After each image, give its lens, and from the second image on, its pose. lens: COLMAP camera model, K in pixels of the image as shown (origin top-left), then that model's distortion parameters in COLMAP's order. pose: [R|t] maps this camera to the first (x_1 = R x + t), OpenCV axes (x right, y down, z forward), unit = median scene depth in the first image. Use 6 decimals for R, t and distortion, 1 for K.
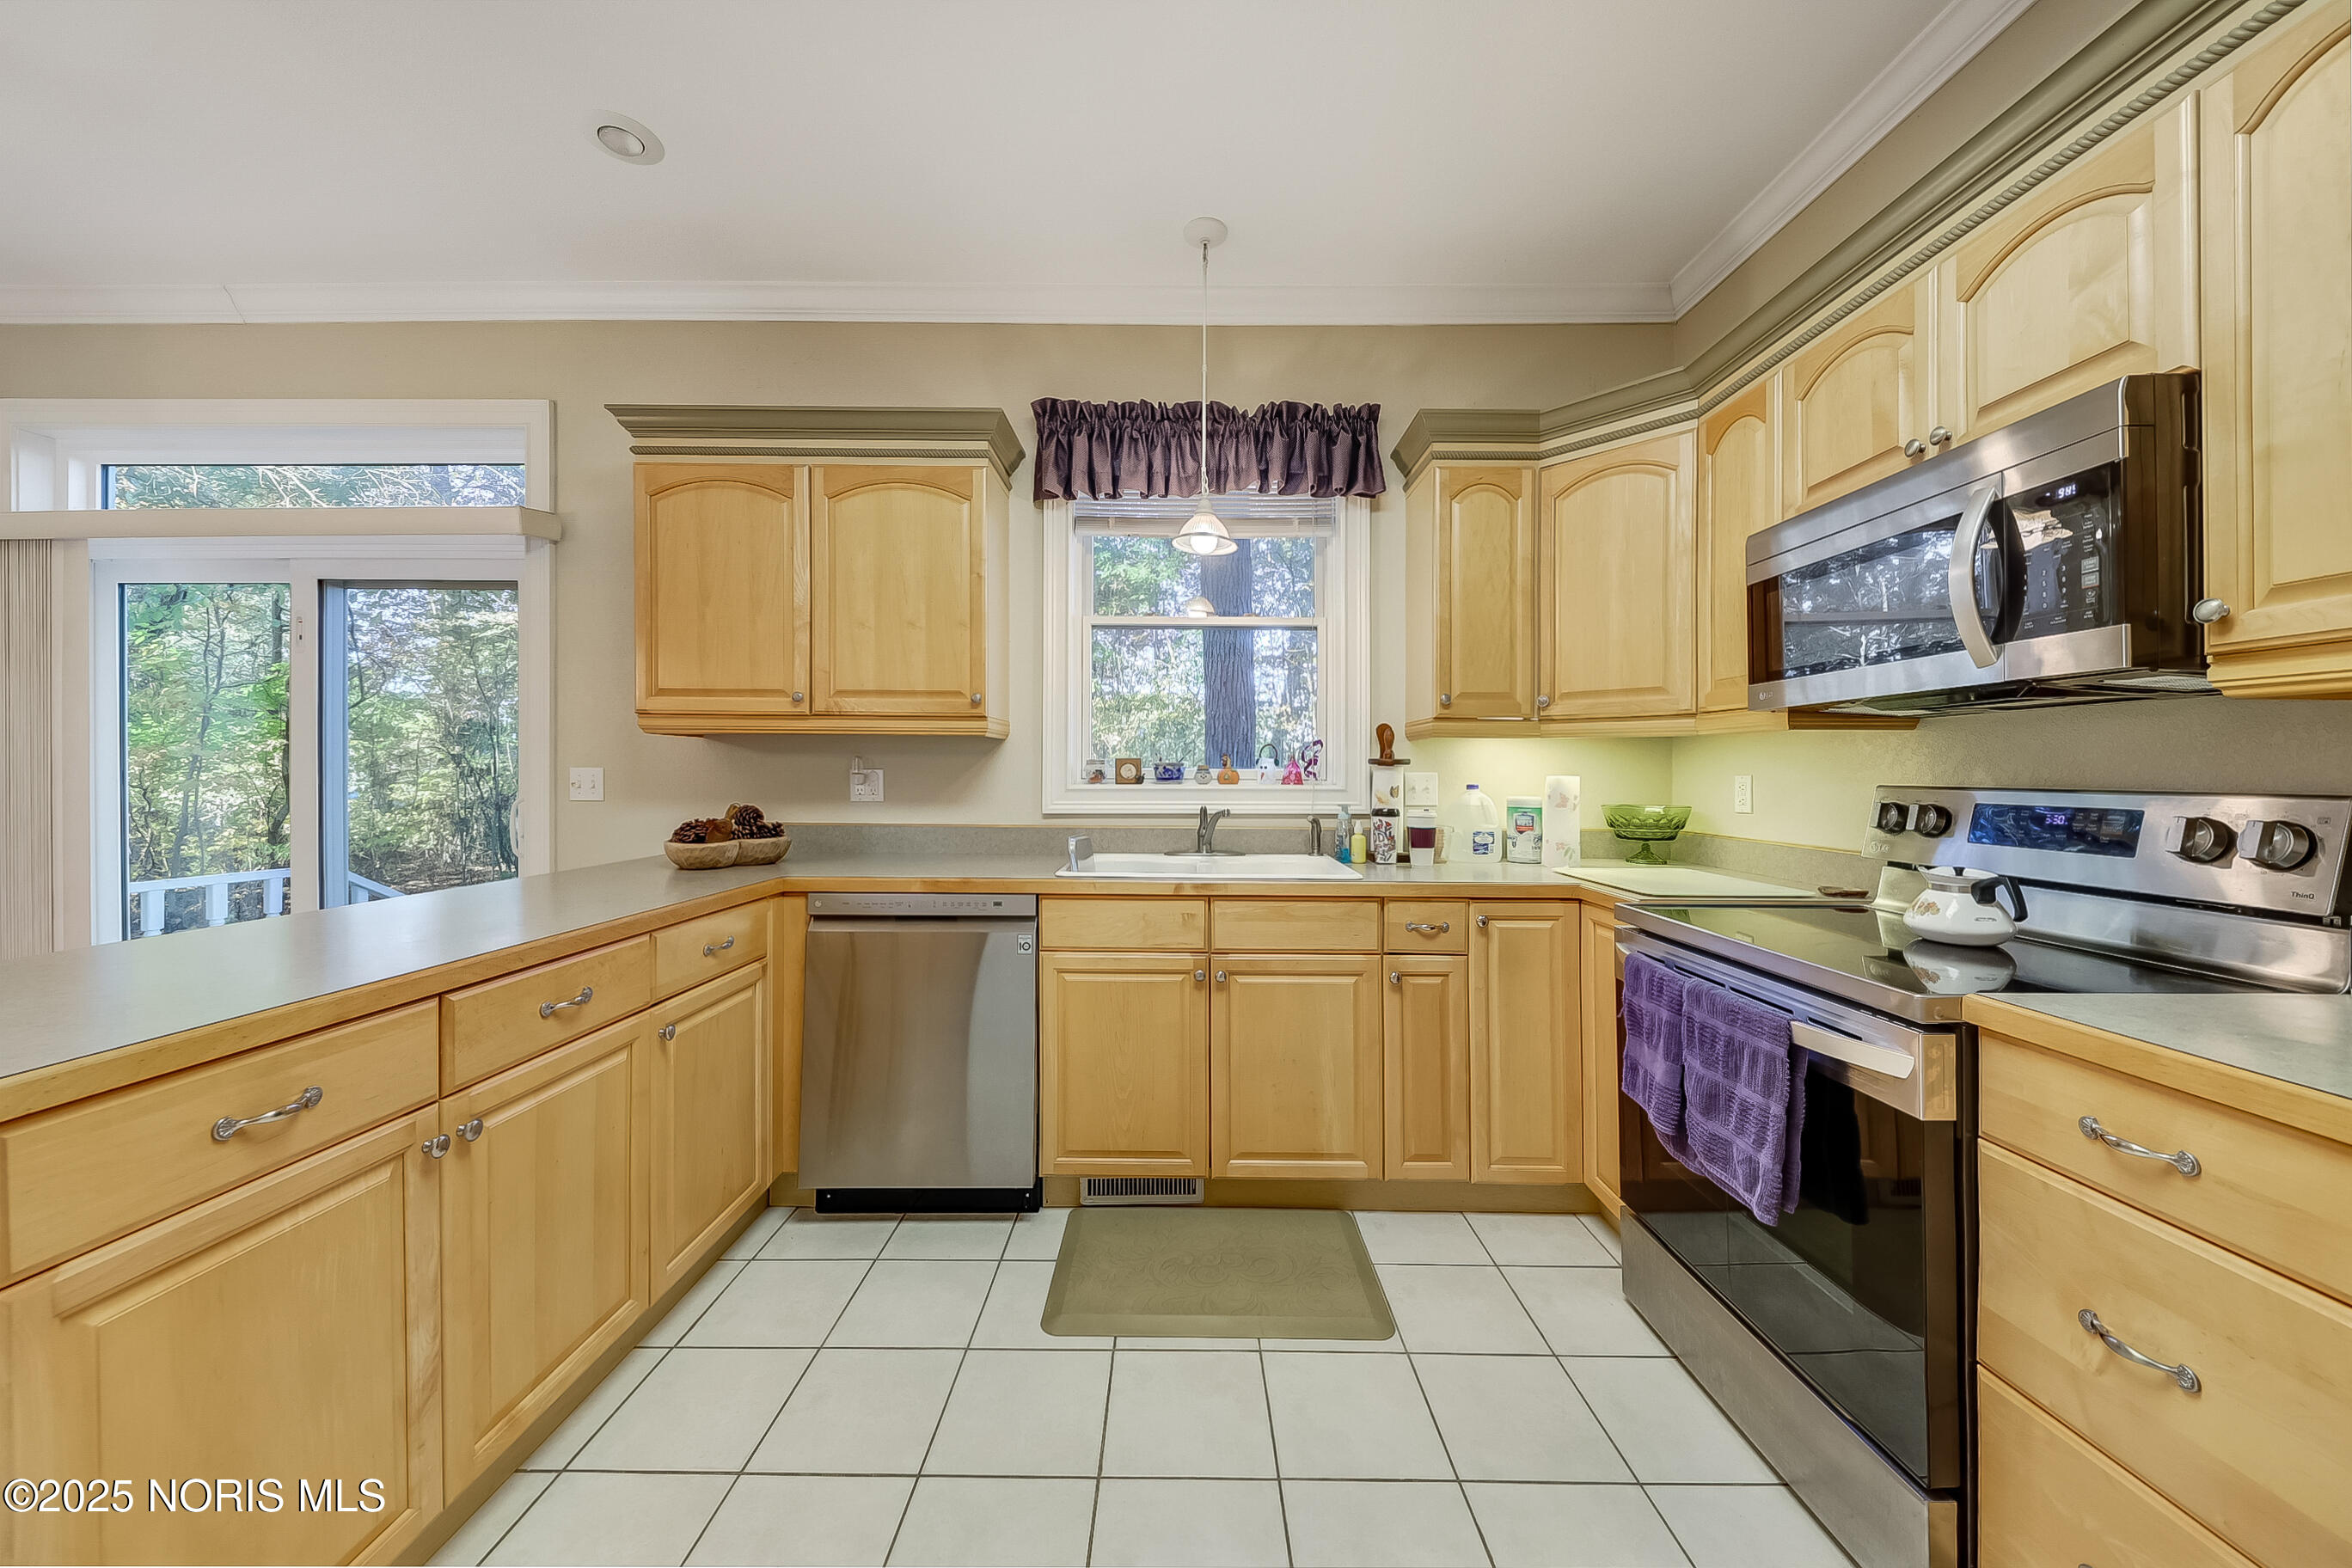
lens RADIAL K [[821.3, 0, 1184.2], [0, 821.3, 777.7], [0, 0, 1]] dist [0.003923, -0.003522]
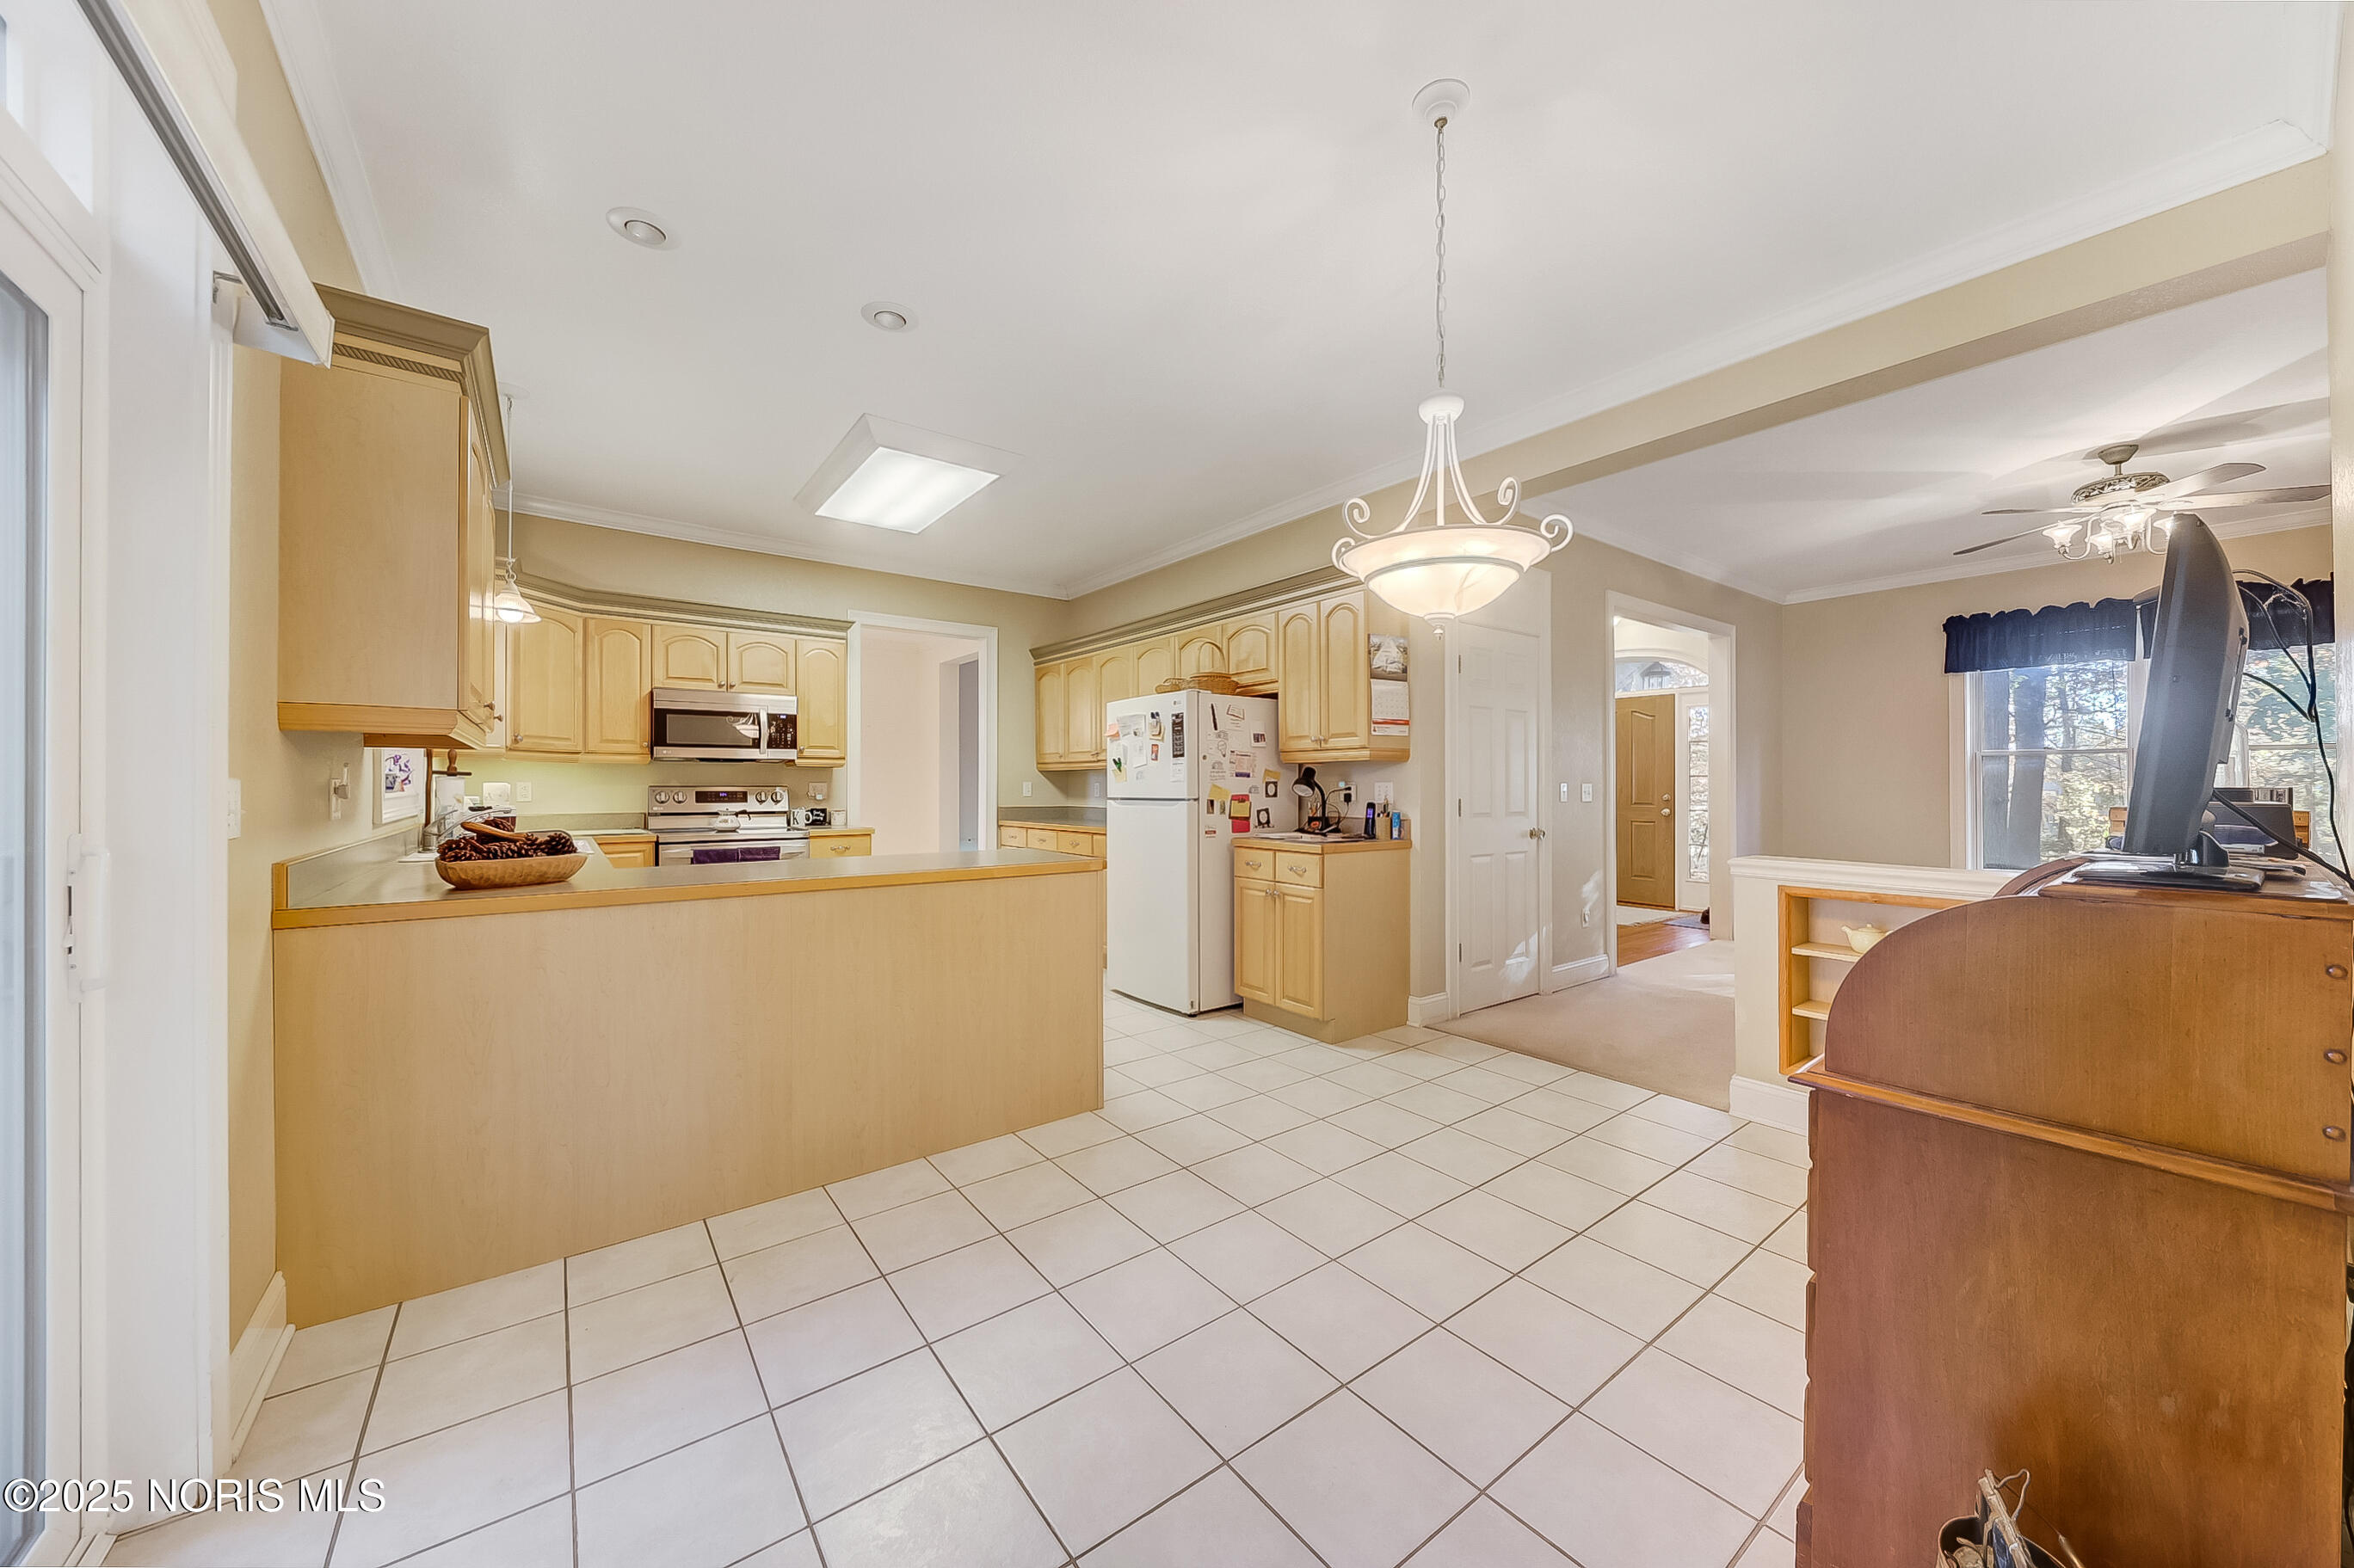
lens RADIAL K [[821.8, 0, 1165.5], [0, 821.8, 805.4], [0, 0, 1]] dist [0.003923, -0.003522]
pose [[-0.592003, -0.029243, 0.805405, -1.705549], [-0.001795, 0.999387, 0.034967, -0.016575], [-0.805934, 0.019255, -0.591692, 0.923260]]
